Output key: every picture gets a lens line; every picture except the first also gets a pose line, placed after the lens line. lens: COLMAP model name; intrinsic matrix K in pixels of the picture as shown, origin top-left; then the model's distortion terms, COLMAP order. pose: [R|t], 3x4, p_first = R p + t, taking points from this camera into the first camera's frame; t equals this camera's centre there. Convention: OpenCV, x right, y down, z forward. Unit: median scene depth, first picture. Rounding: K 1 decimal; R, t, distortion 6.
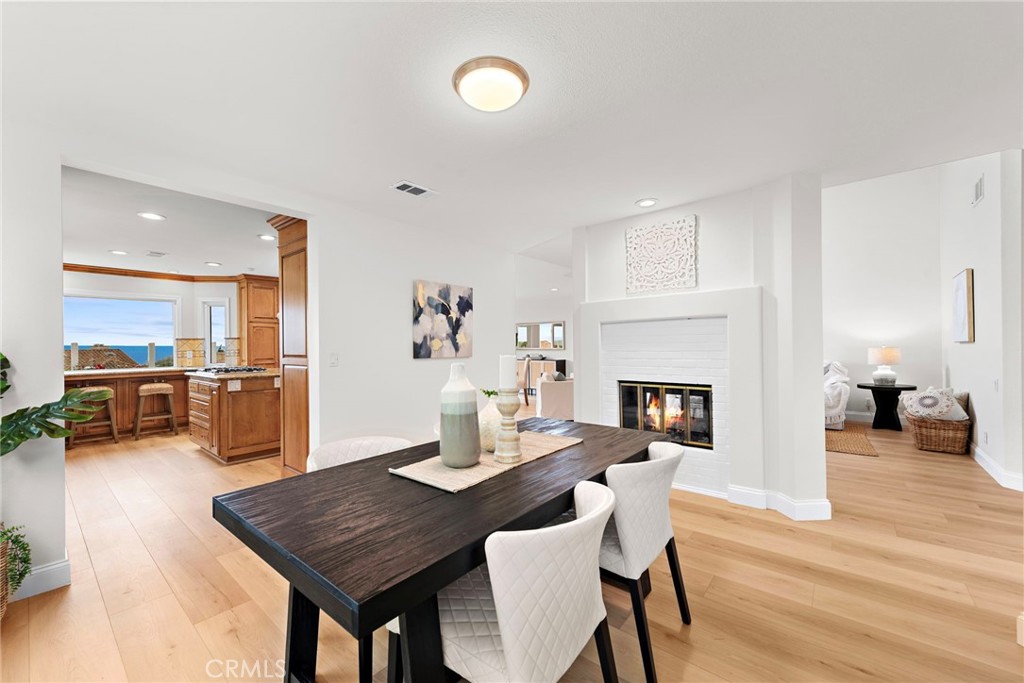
lens RADIAL K [[401.8, 0, 512.1], [0, 401.8, 344.7], [0, 0, 1]] dist [0.016958, -0.004442]
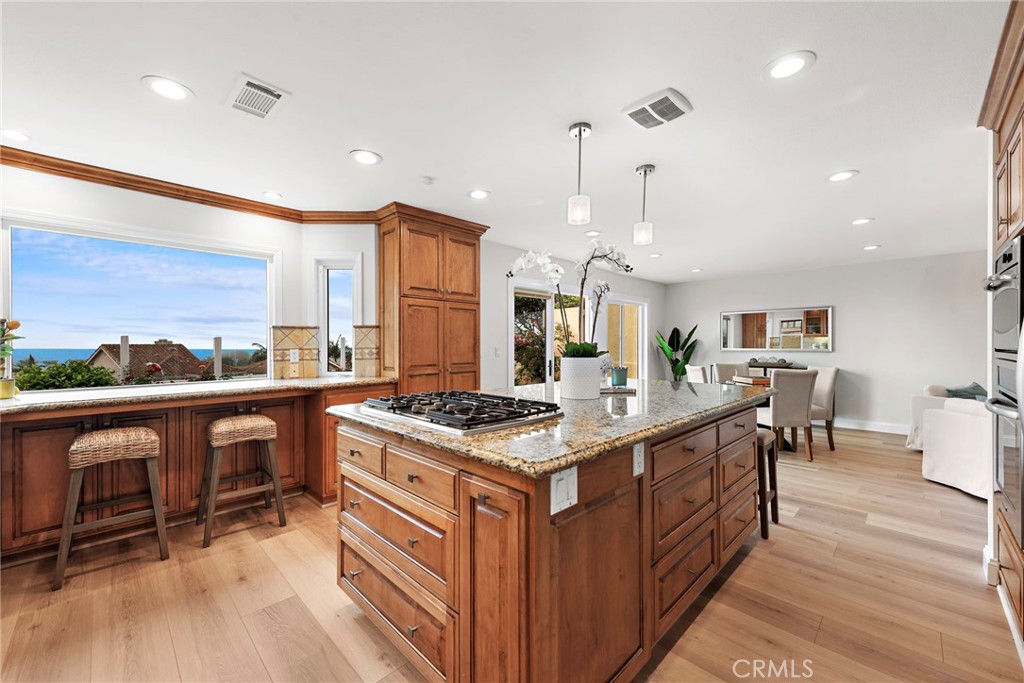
lens RADIAL K [[401.8, 0, 512.1], [0, 401.8, 344.7], [0, 0, 1]] dist [0.016958, -0.004442]
pose [[0.996306, 0.009083, -0.085396, -0.517356], [-0.008845, 0.999956, 0.003162, 0.005647], [0.085421, -0.002395, 0.996342, 0.547522]]
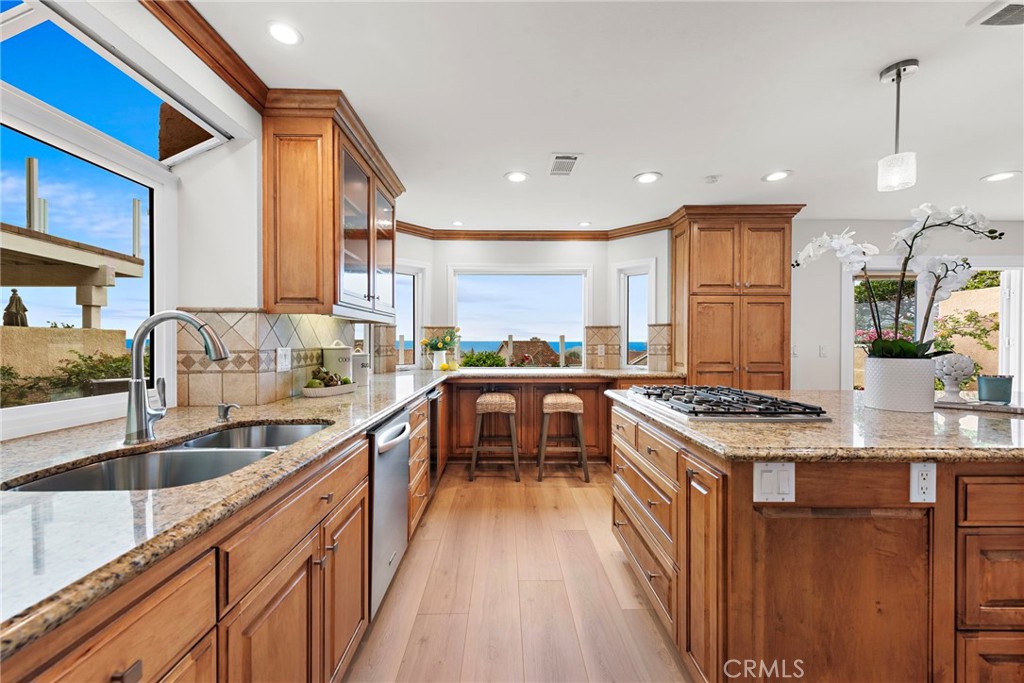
lens RADIAL K [[401.8, 0, 512.1], [0, 401.8, 344.7], [0, 0, 1]] dist [0.016958, -0.004442]
pose [[0.656264, 0.019422, -0.754281, -0.444547], [-0.009157, 0.999800, 0.017777, 0.005304], [0.754476, -0.004760, 0.656310, 0.514964]]
